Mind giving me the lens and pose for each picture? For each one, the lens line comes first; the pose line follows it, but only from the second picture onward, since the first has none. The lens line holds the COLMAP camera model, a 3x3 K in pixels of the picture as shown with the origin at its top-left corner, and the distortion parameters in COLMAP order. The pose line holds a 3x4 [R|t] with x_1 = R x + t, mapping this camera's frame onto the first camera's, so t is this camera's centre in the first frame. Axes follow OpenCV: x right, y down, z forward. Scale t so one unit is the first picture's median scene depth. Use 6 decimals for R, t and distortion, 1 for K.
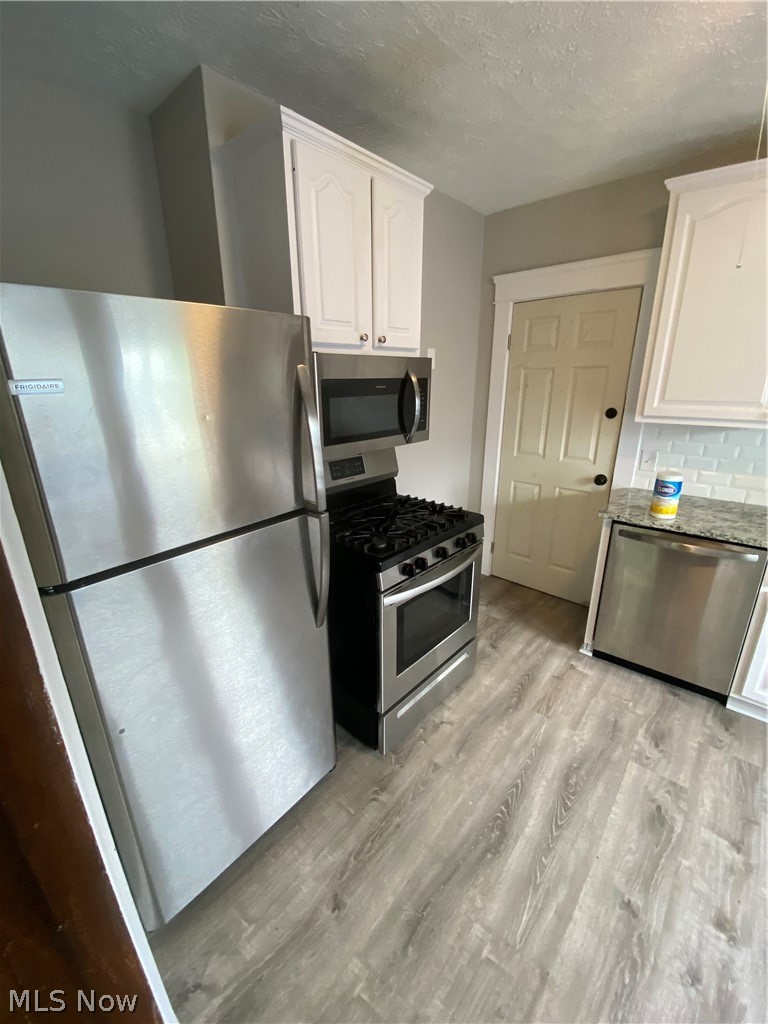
lens RADIAL K [[420.8, 0, 384.0], [0, 420.8, 512.0], [0, 0, 1]] dist [0.023505, -0.024123]
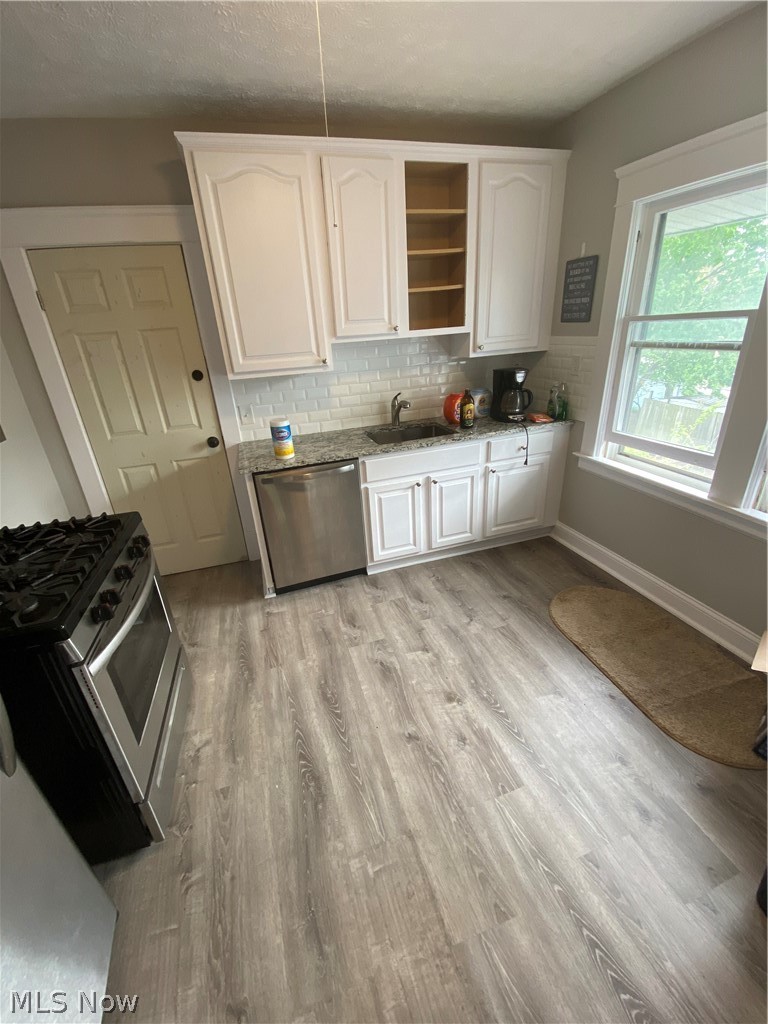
lens RADIAL K [[404.4, 0, 384.0], [0, 404.4, 512.0], [0, 0, 1]] dist [0.015763, -0.022647]
pose [[0.515122, -0.368019, 0.774087, -0.133516], [0.308487, 0.922212, 0.233155, -0.029488], [-0.799678, 0.118693, 0.588581, 0.153409]]
